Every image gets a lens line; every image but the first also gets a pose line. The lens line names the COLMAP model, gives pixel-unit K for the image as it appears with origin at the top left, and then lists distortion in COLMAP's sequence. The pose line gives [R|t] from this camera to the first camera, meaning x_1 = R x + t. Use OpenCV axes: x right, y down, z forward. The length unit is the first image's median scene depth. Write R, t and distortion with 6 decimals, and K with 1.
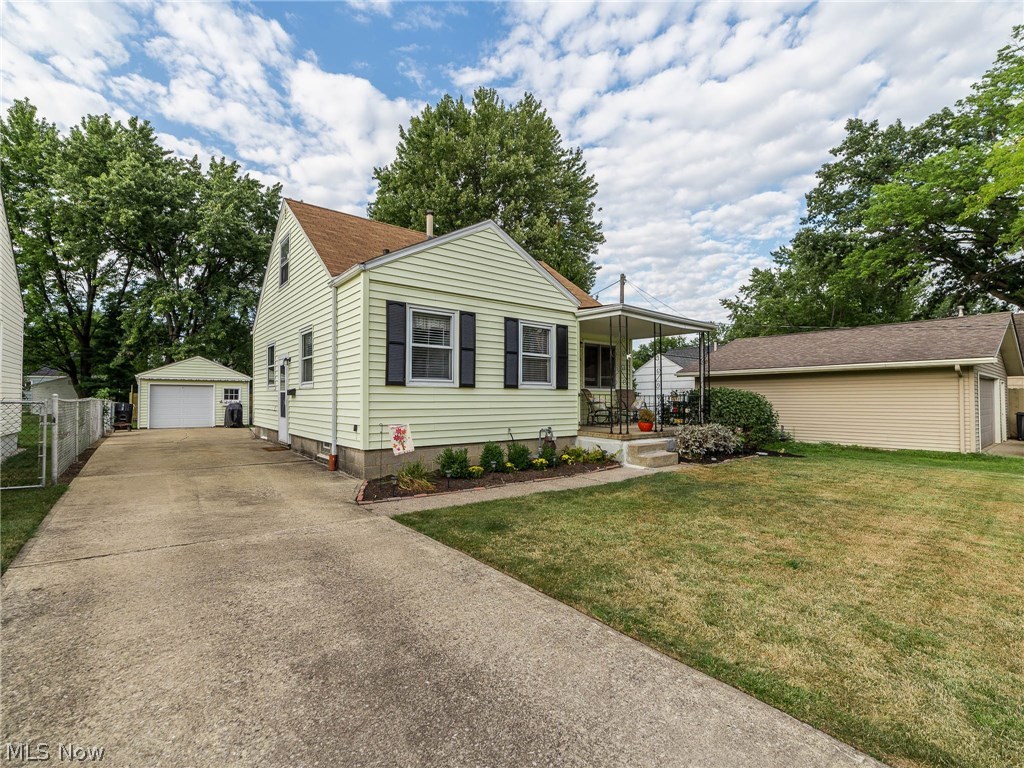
lens RADIAL K [[488.8, 0, 512.7], [0, 488.8, 392.3], [0, 0, 1]] dist [-0.016745, 0.006526]
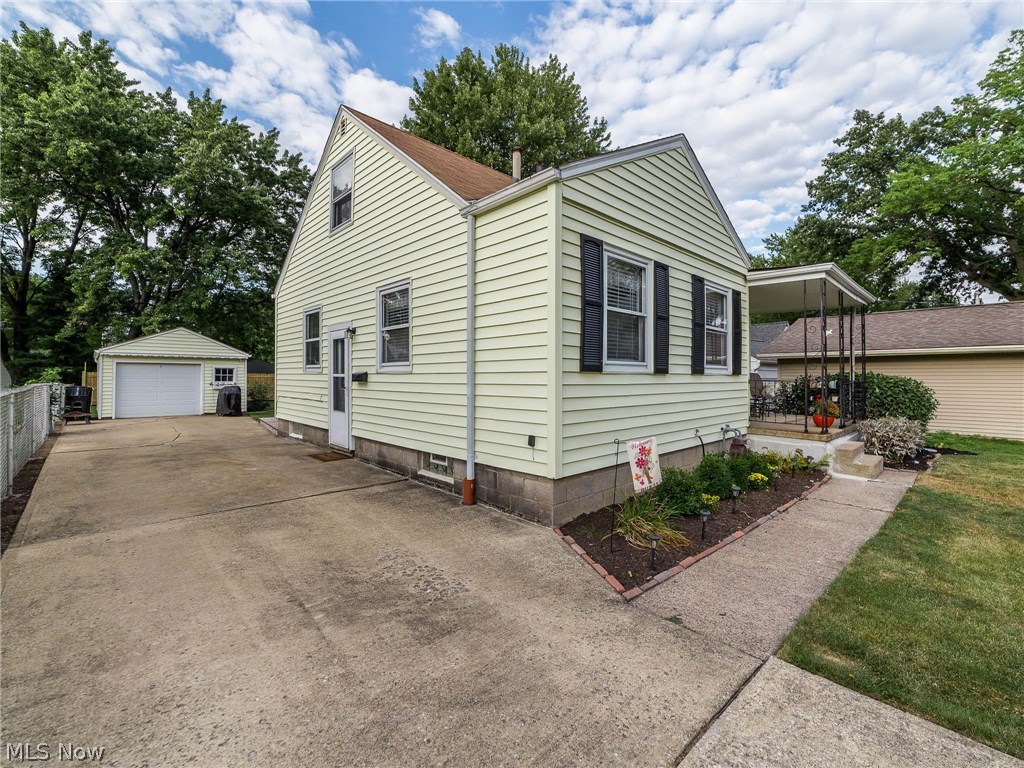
lens RADIAL K [[452.1, 0, 530.4], [0, 452.1, 374.6], [0, 0, 1]] dist [-0.014928, 0.005761]
pose [[0.991835, 0.002945, 0.127491, -0.131409], [-0.004153, 0.999949, 0.009214, -0.004230], [-0.127457, -0.009668, 0.991797, 0.147244]]
